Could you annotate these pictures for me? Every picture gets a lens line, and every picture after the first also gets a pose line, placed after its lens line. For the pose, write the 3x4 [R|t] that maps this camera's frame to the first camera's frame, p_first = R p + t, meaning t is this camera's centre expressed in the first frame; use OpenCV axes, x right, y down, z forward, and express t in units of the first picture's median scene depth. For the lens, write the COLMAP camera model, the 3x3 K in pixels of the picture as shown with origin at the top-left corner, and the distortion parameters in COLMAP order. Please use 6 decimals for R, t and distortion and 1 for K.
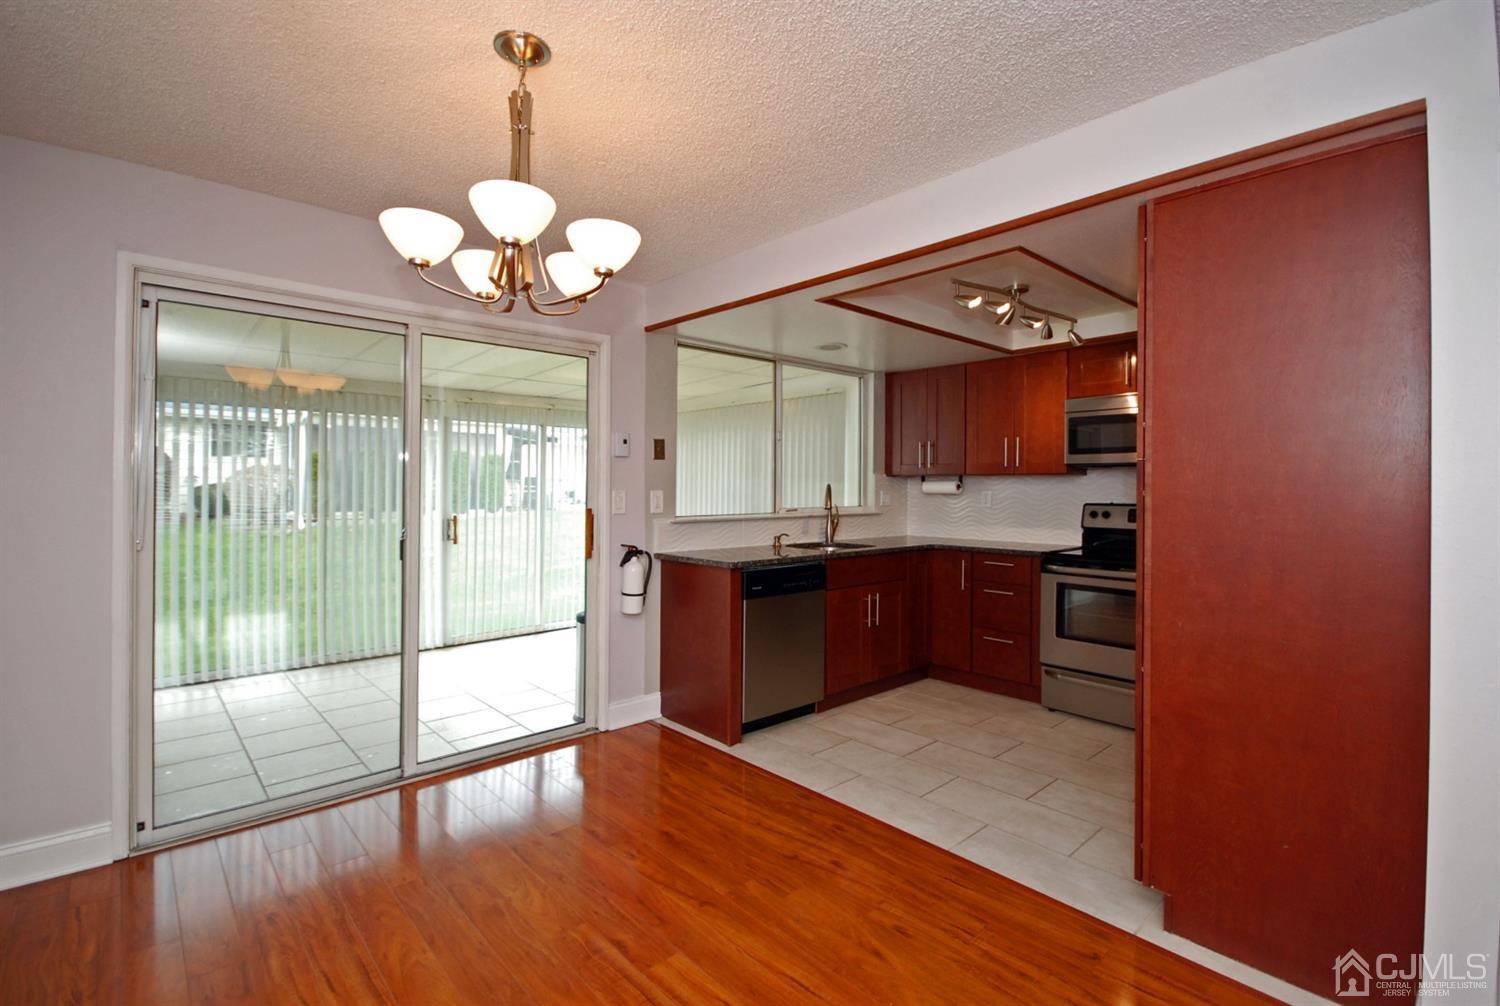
lens RADIAL K [[682.3, 0, 751.3], [0, 682.3, 488.0], [0, 0, 1]] dist [-0.003767, -0.000504]
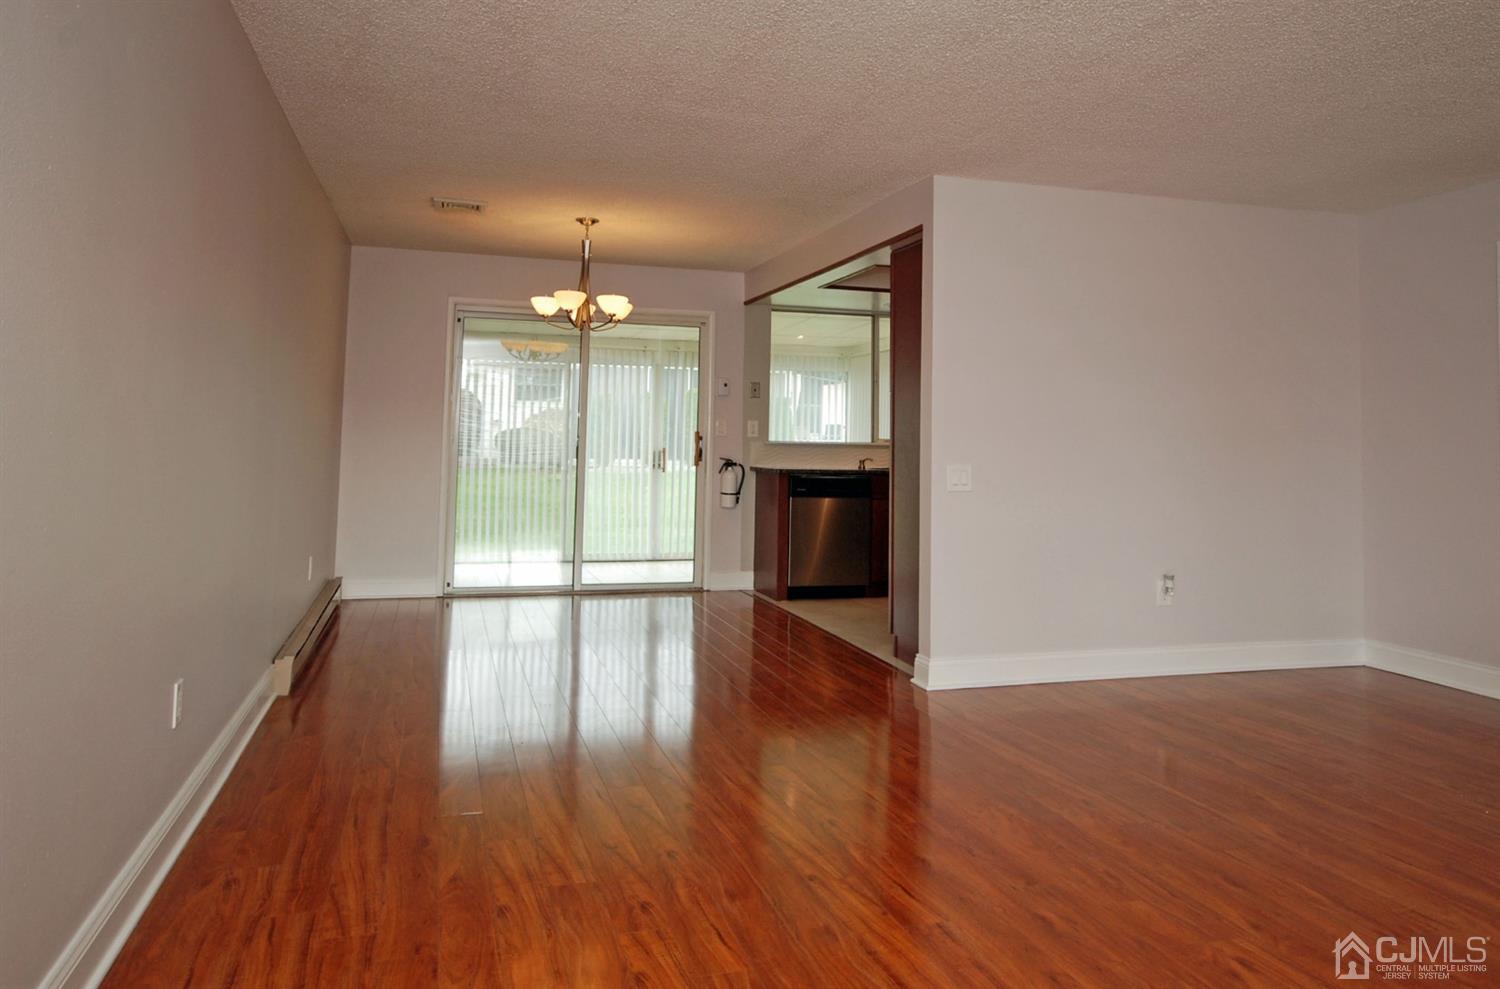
lens RADIAL K [[1034.5, 0, 784.8], [0, 1034.5, 428.7], [0, 0, 1]] dist [-0.028955, 0.003044]
pose [[0.911401, 0.007910, -0.411444, 0.672341], [-0.015859, 0.999748, -0.015912, 0.045152], [0.411215, 0.021027, 0.911296, -0.743745]]
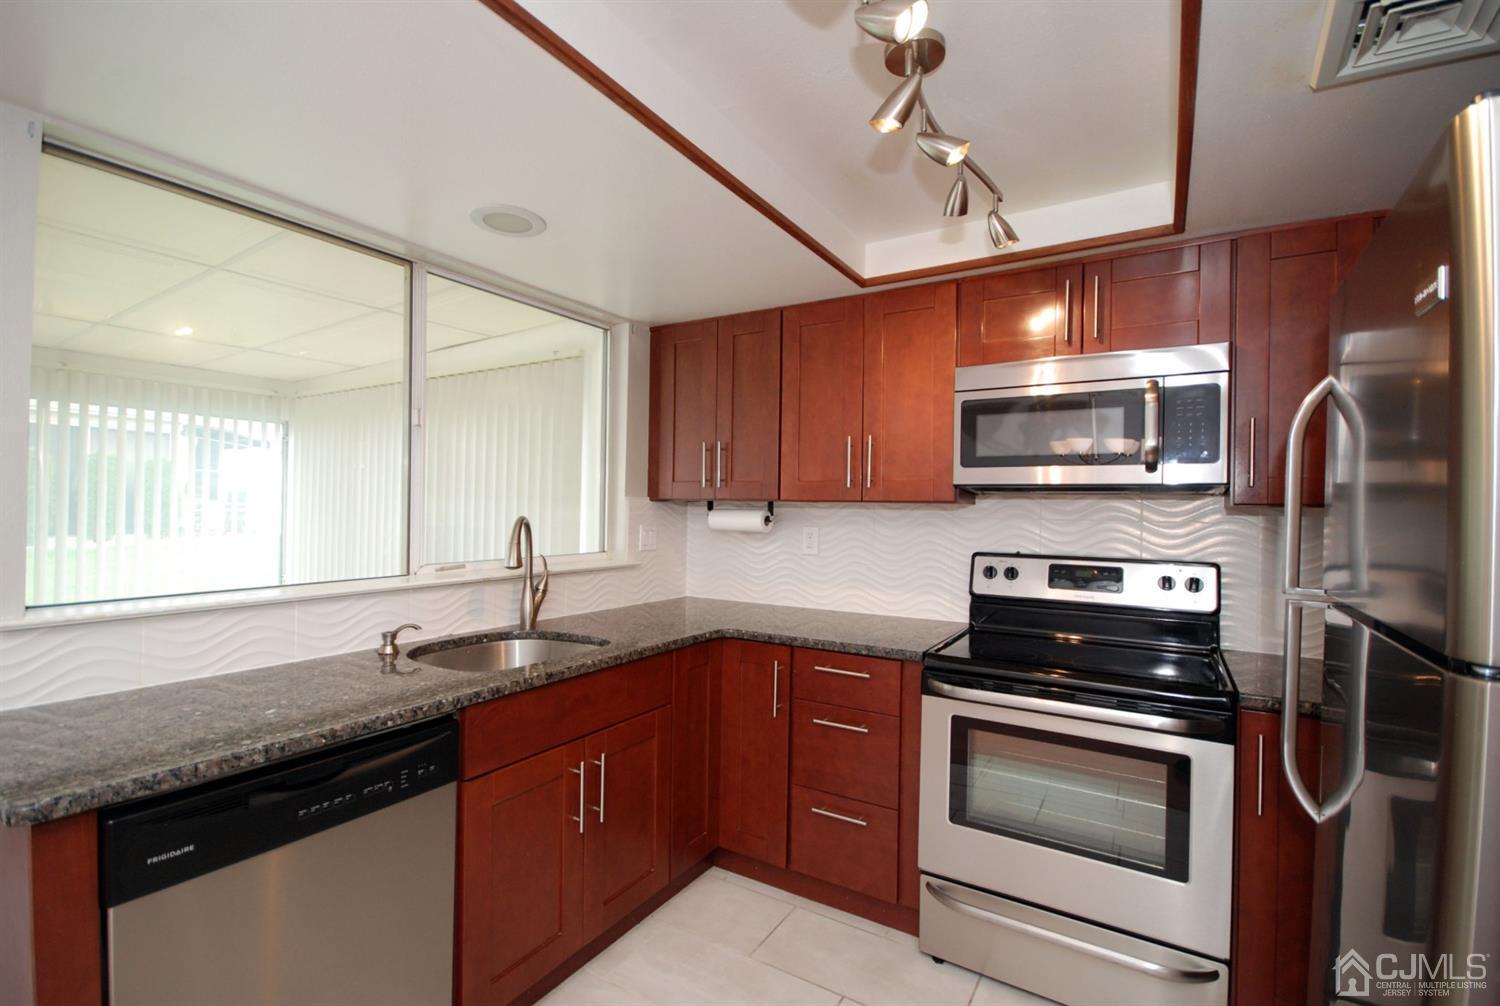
lens RADIAL K [[669.4, 0, 750.0], [0, 669.4, 503.0], [0, 0, 1]] dist [-0.002978, -0.000485]
pose [[0.960815, 0.011345, 0.276957, 0.144697], [-0.009524, 0.999923, -0.007919, -0.013730], [-0.277025, 0.004971, 0.960850, 0.501573]]
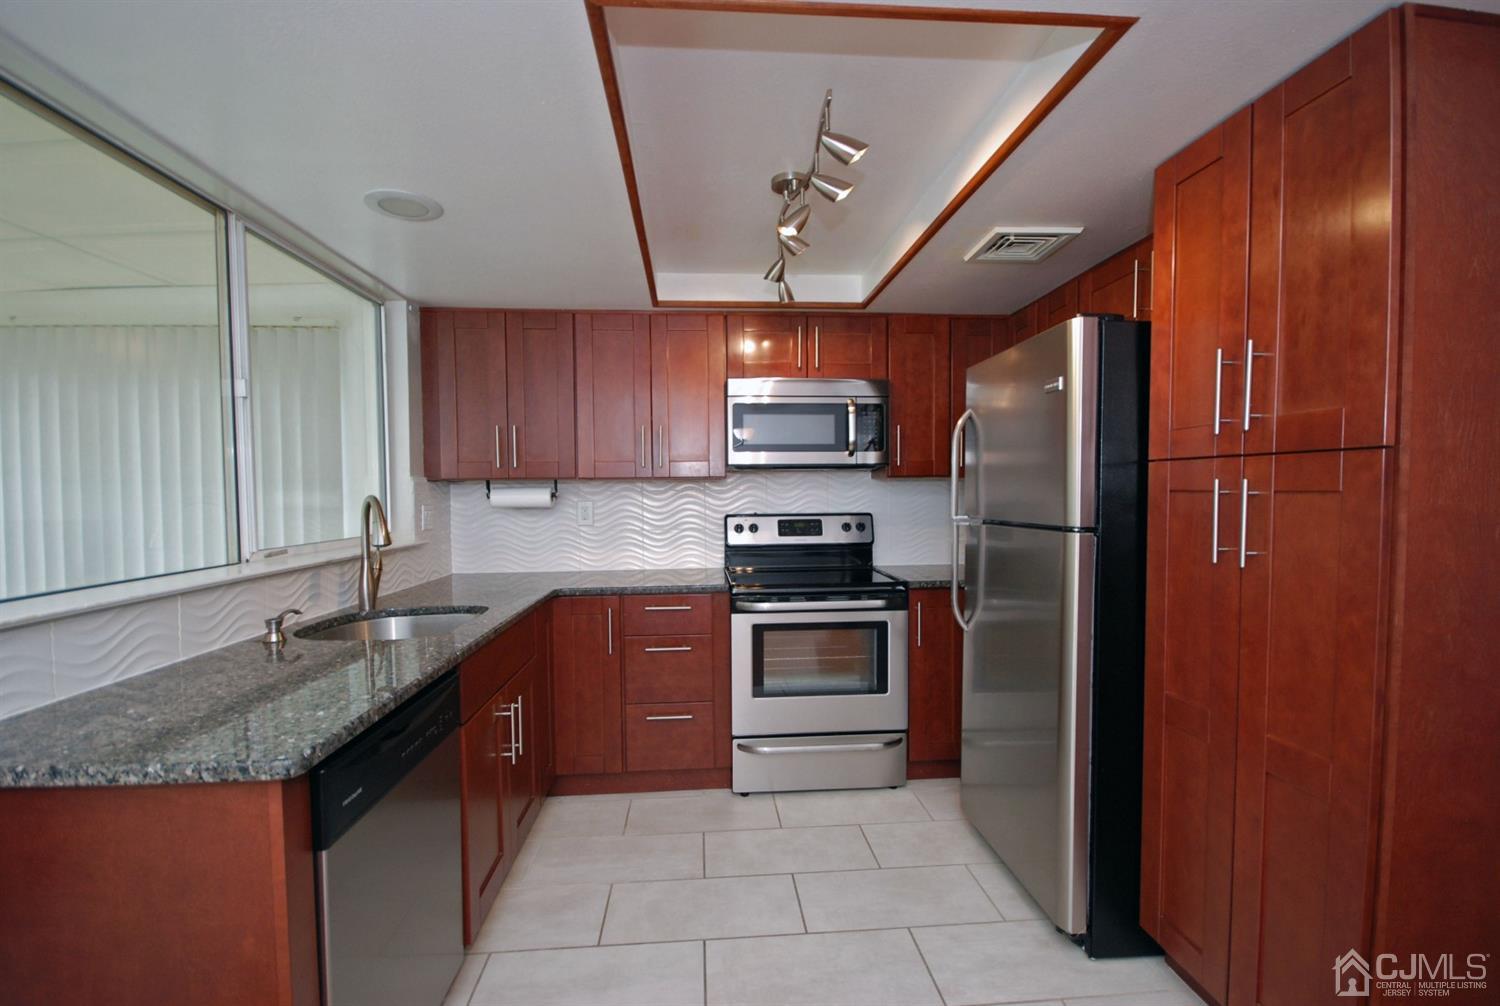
lens RADIAL K [[655.0, 0, 745.1], [0, 655.0, 516.2], [0, 0, 1]] dist [-0.002209, -0.000146]
pose [[0.617478, -0.038763, 0.785633, -0.099679], [0.013749, 0.999164, 0.038492, -0.005148], [-0.786468, -0.012966, 0.617495, 0.511280]]
